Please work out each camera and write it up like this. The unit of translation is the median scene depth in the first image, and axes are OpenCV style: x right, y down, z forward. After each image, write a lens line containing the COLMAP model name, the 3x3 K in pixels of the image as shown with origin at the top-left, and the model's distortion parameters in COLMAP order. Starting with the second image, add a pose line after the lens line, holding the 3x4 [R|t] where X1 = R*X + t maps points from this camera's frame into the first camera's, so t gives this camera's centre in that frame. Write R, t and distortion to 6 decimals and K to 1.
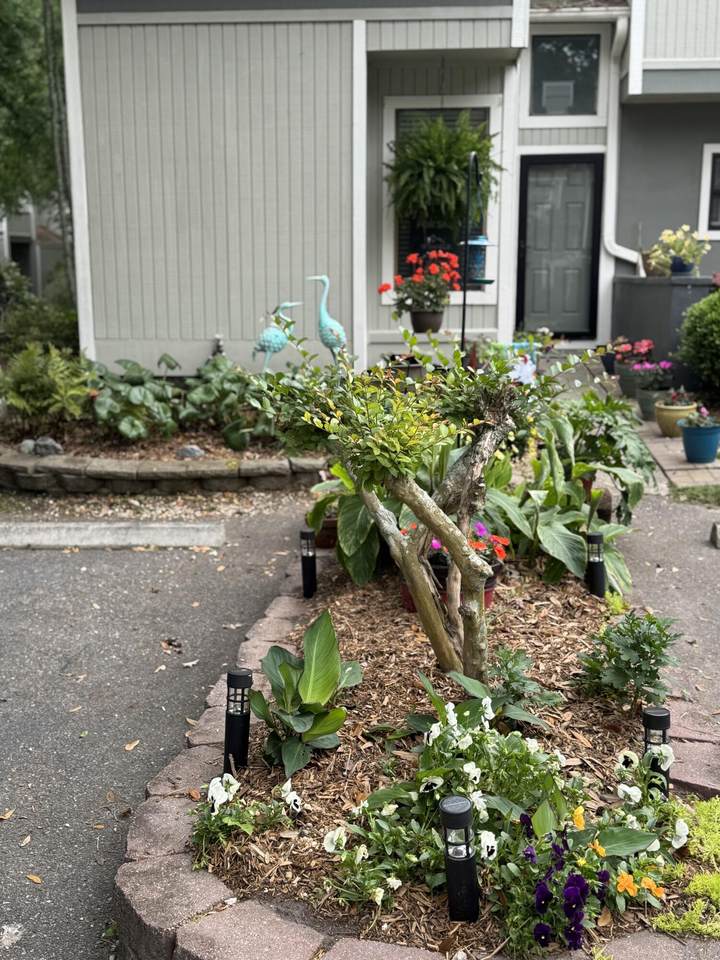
lens RADIAL K [[1103.8, 0, 360.0], [0, 1103.8, 480.0], [0, 0, 1]] dist [0.402338, -1.135818]
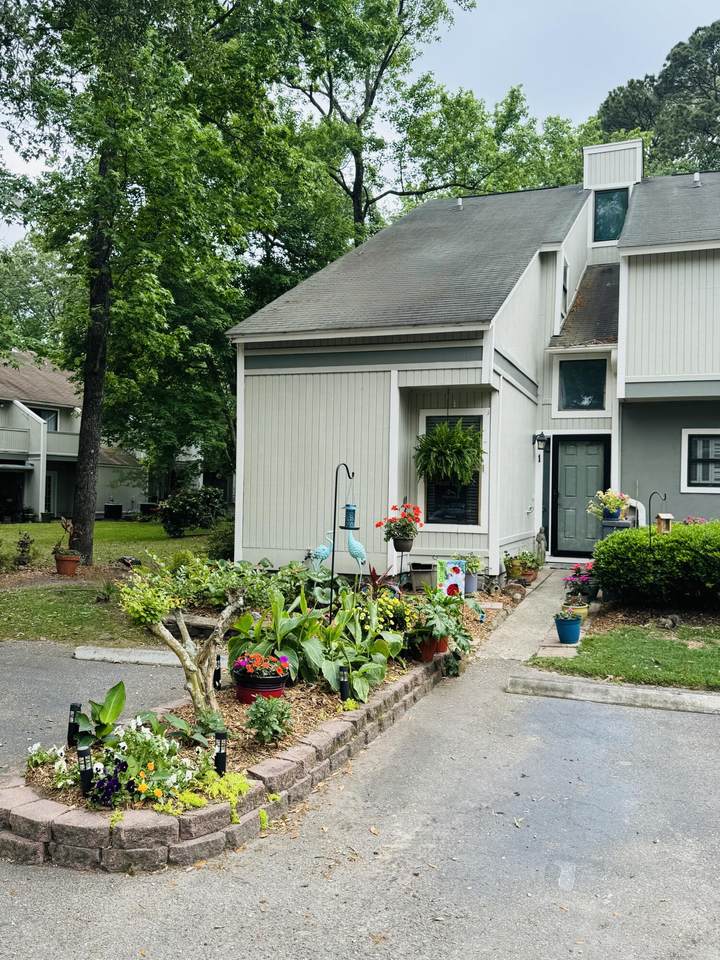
lens RADIAL K [[855.9, 0, 360.0], [0, 855.9, 480.0], [0, 0, 1]] dist [0.007397, 0.001670]
pose [[0.962773, 0.011842, -0.270051, 0.283706], [-0.064446, 0.980287, -0.186775, 0.002890], [0.262515, 0.197226, 0.944557, -0.186168]]
